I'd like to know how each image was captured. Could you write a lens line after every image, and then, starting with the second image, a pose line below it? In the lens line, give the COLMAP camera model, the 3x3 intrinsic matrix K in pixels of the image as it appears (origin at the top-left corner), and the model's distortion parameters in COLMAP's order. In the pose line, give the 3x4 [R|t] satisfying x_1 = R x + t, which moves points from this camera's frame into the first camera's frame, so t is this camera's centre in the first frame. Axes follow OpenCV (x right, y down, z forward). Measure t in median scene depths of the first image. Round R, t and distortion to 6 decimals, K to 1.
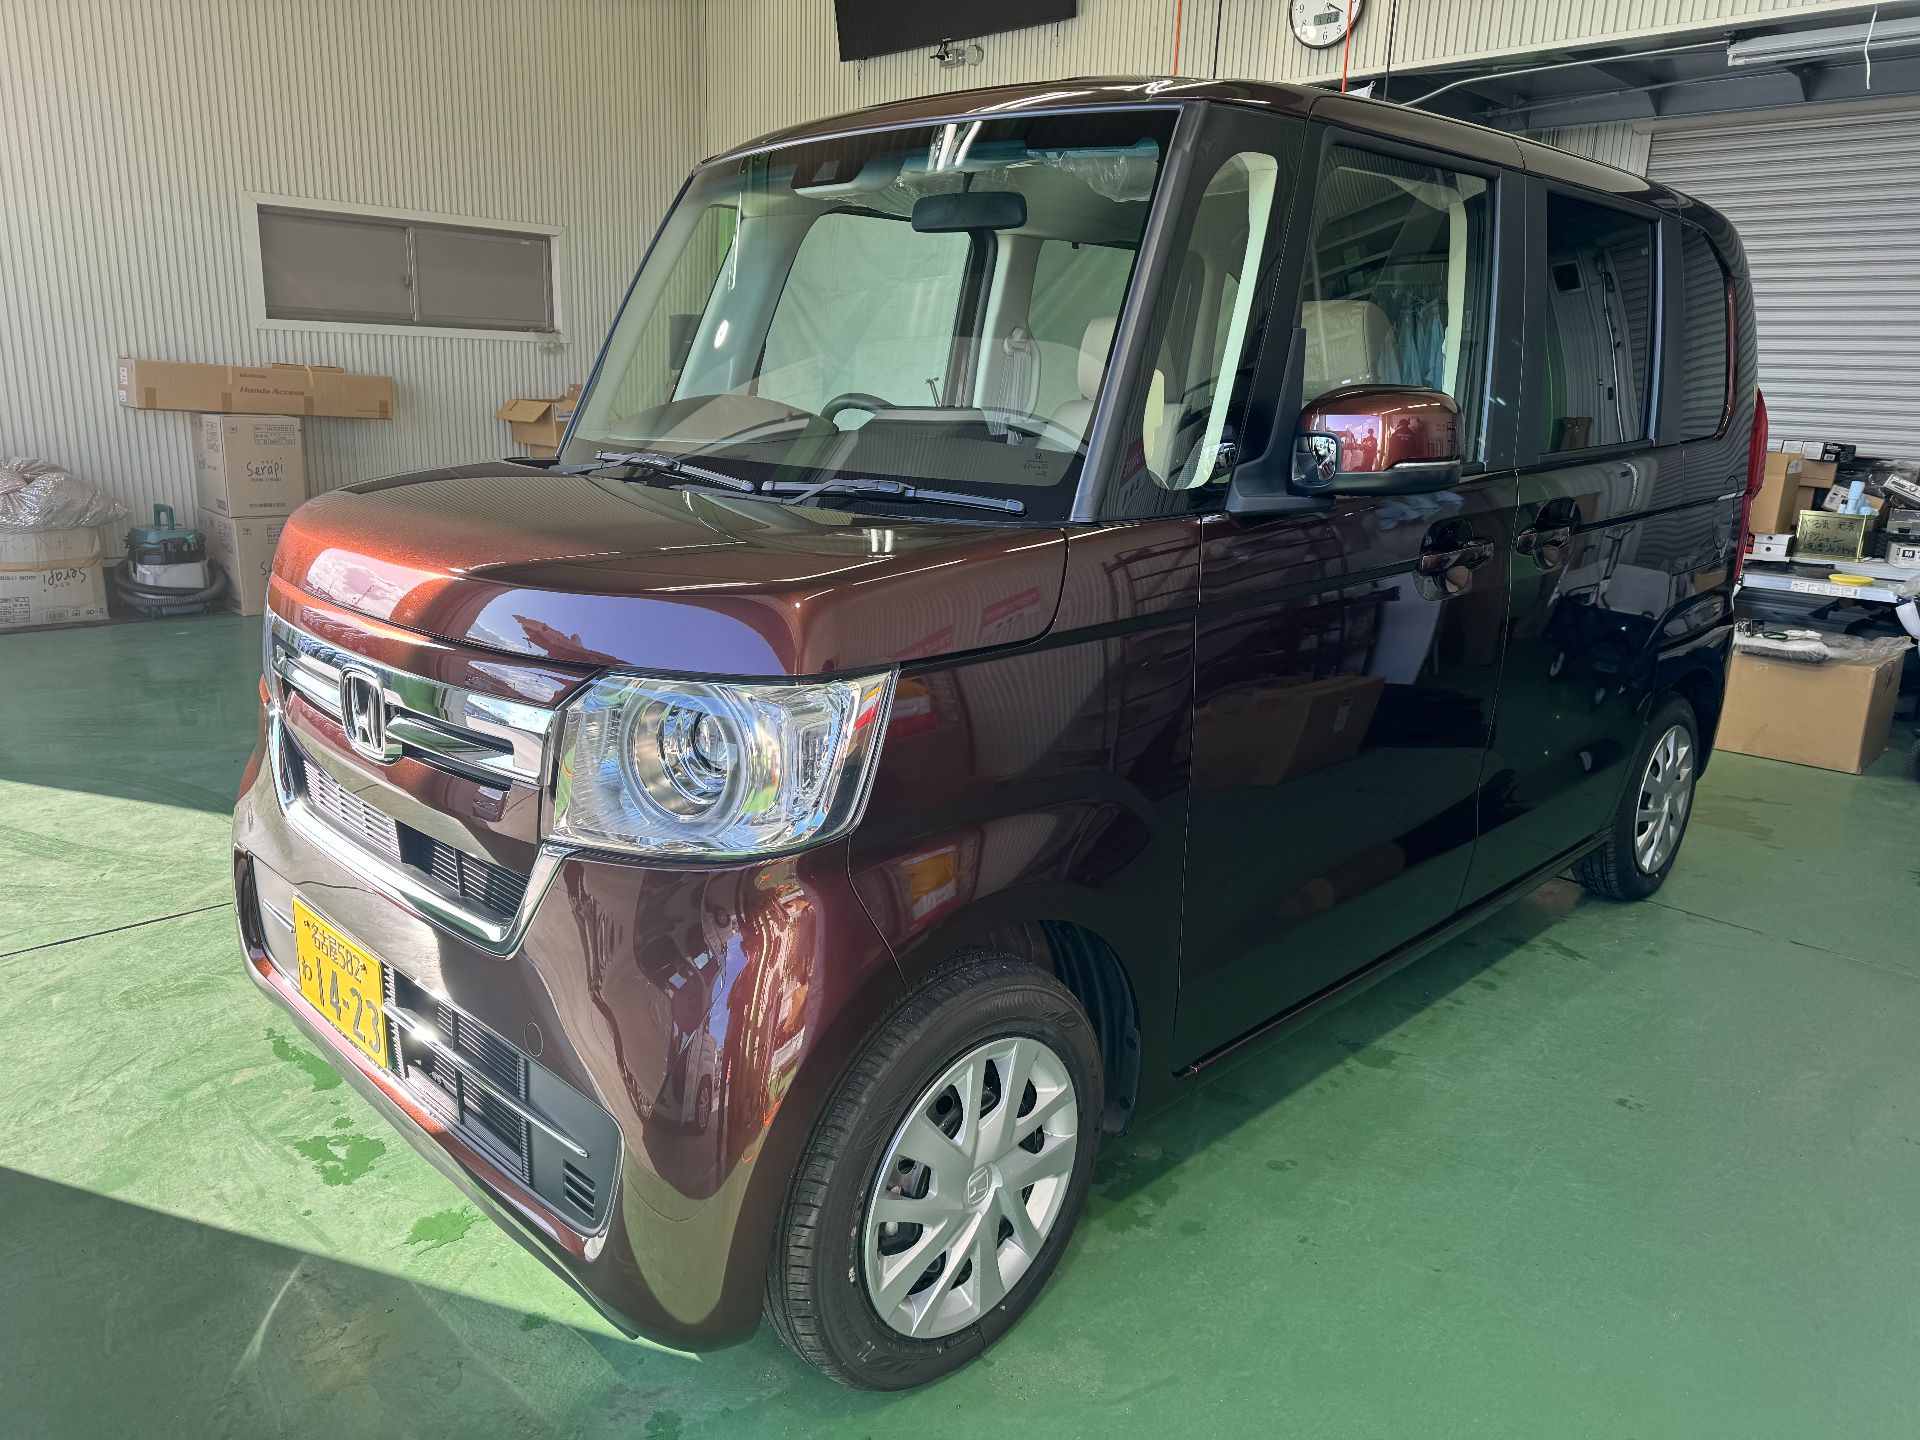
lens RADIAL K [[1354.6, 0, 963.3], [0, 1354.6, 724.5], [0, 0, 1]] dist [-0.007812, -0.001539]
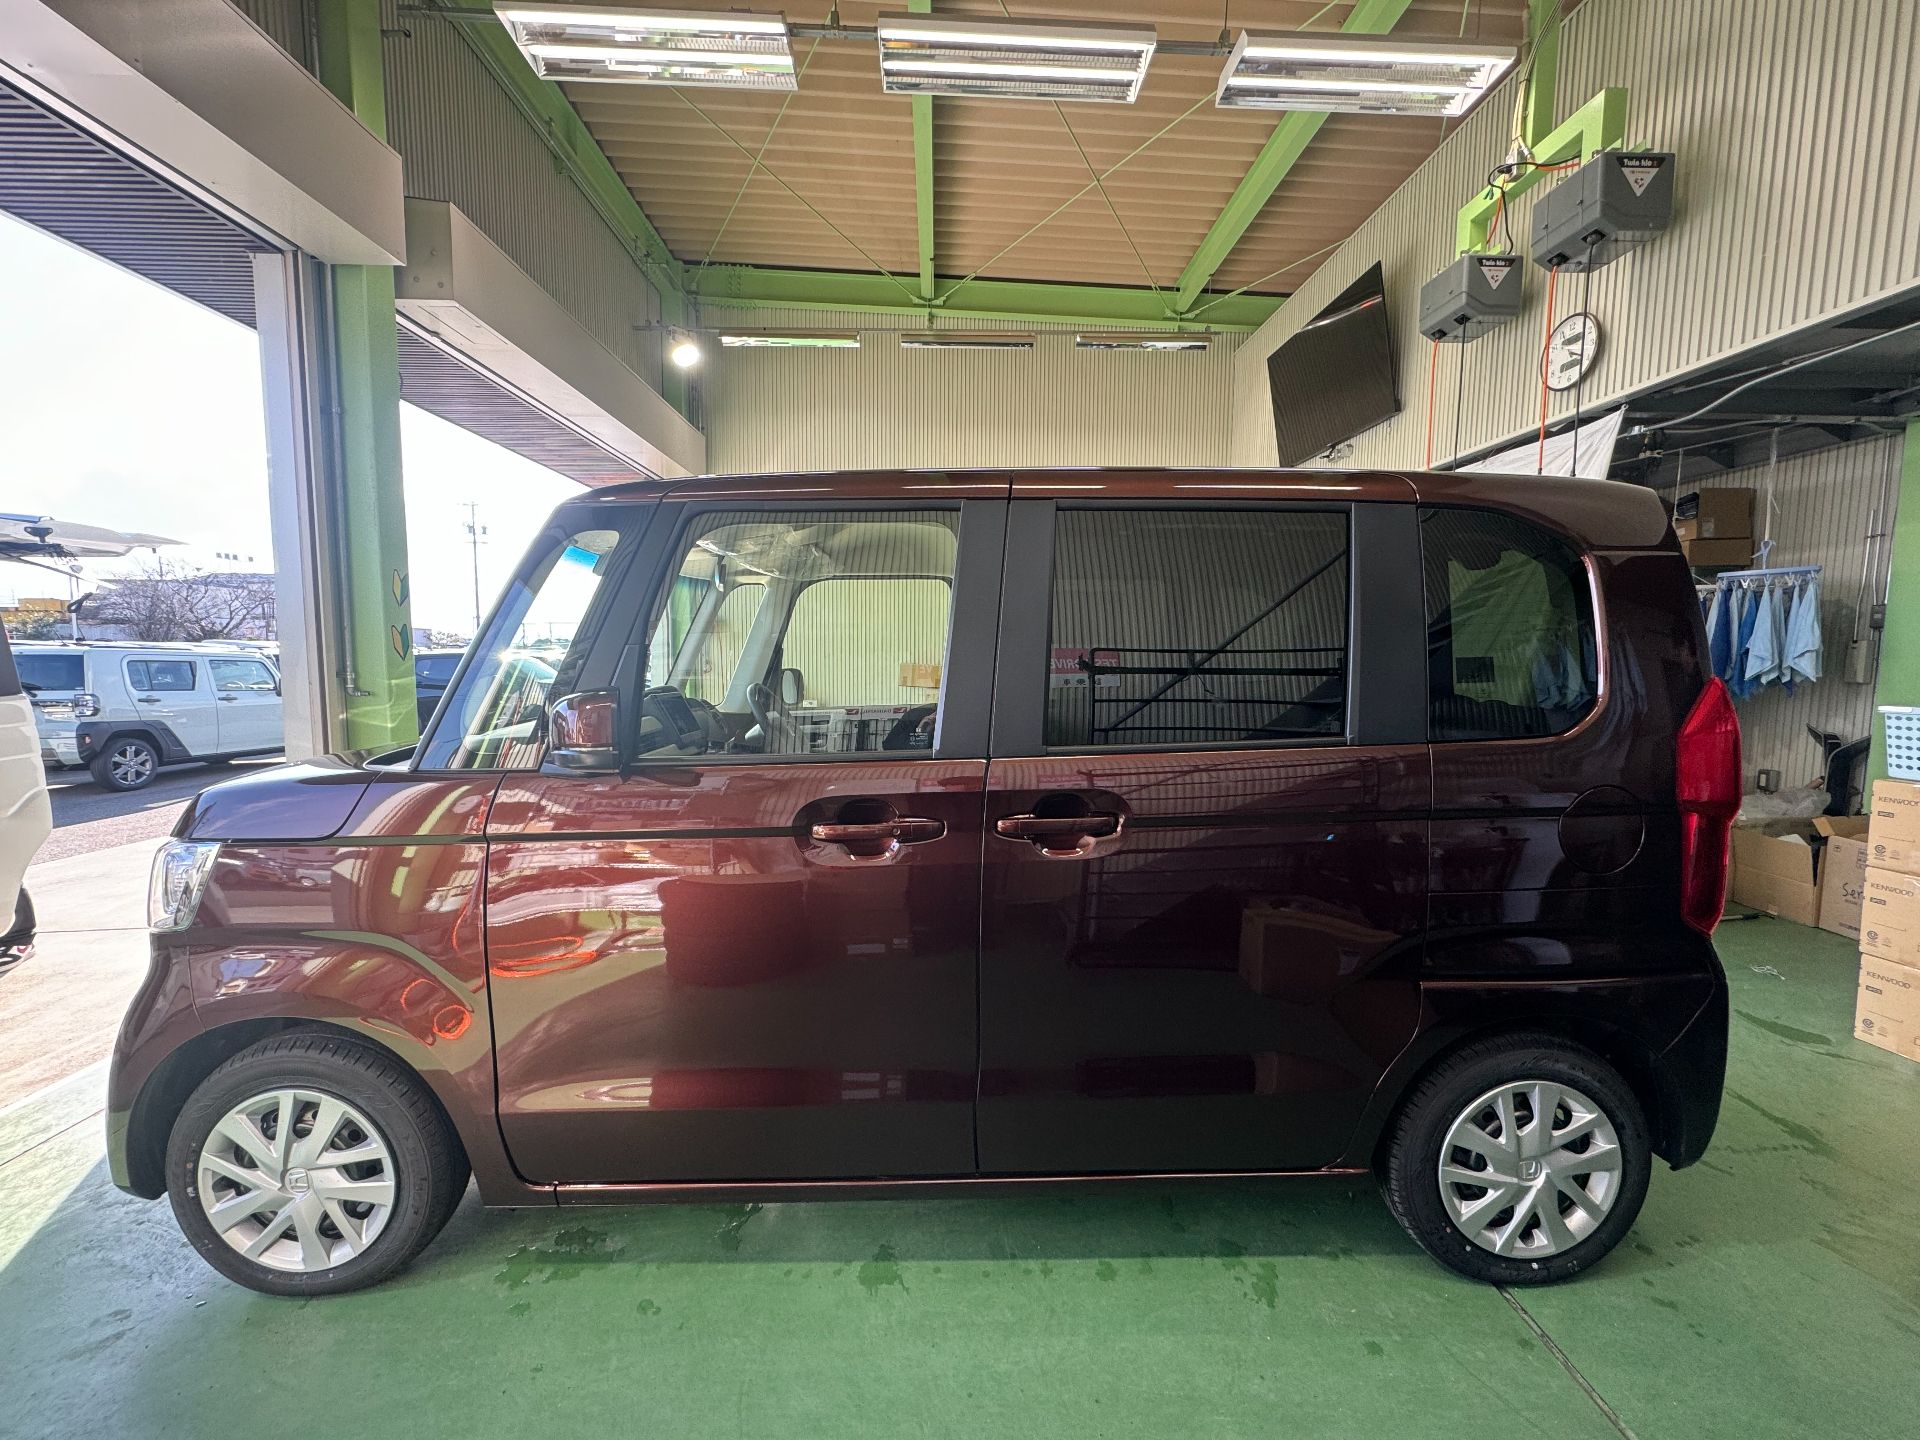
lens RADIAL K [[741.0, 0, 968.1], [0, 741.0, 719.4], [0, 0, 1]] dist [-0.009621, -0.000157]
pose [[0.721990, 0.040554, -0.690714, 0.347955], [-0.157656, 0.981663, -0.107159, -0.067532], [0.673702, 0.186263, 0.715144, 0.246256]]
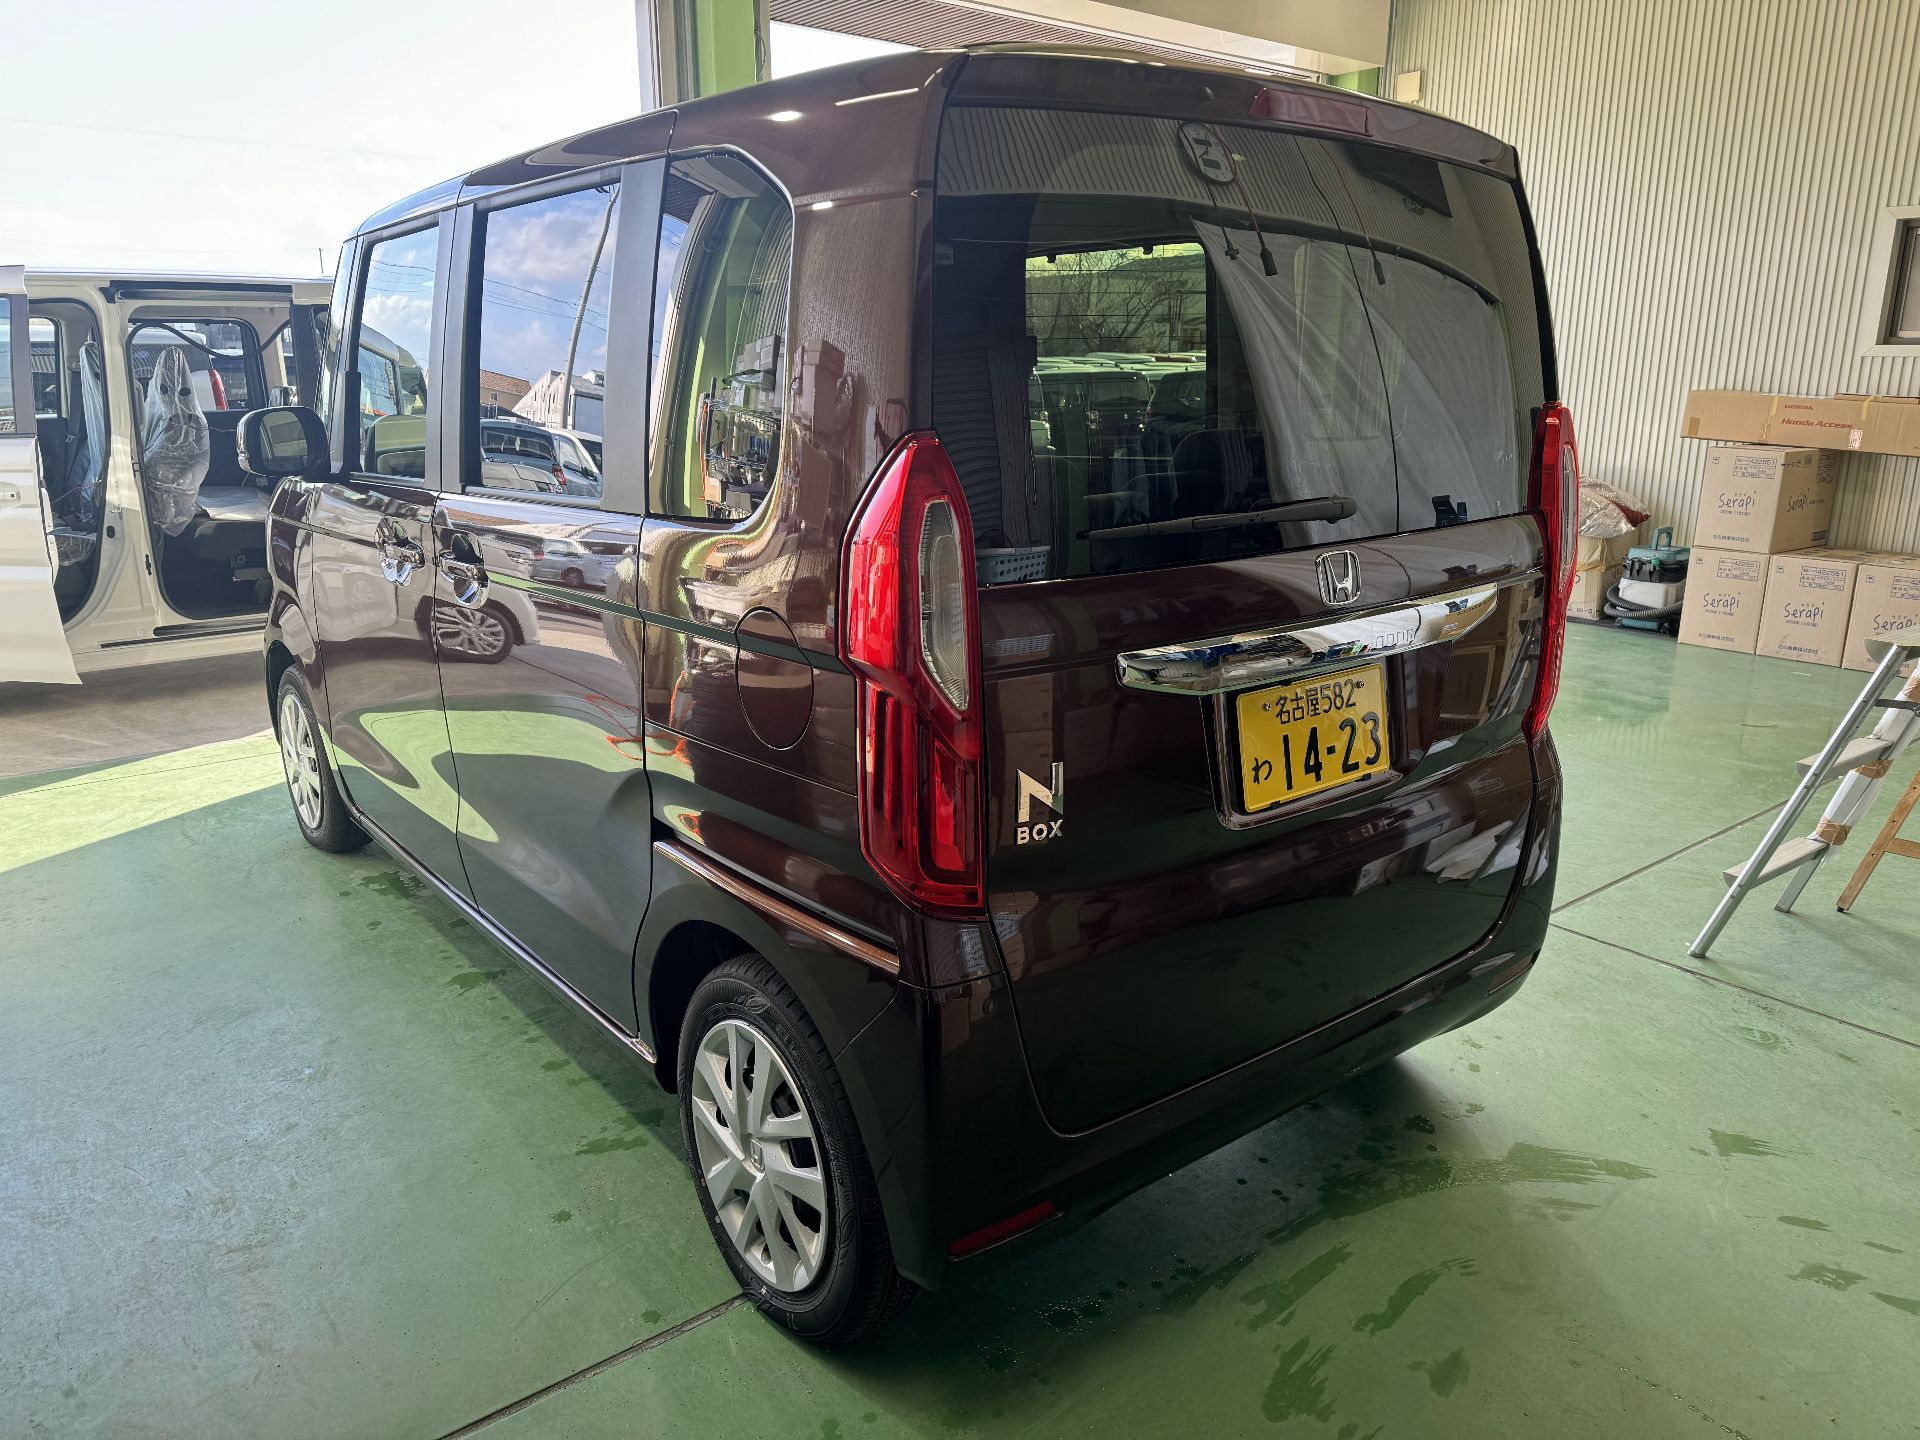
lens RADIAL K [[1354.6, 0, 966.9], [0, 1354.6, 706.4], [0, 0, 1]] dist [-0.007812, -0.001539]
pose [[-0.108981, 0.220586, -0.969260, 0.624872], [-0.250483, 0.937510, 0.241524, -0.173412], [0.961968, 0.269104, -0.046917, 0.650171]]
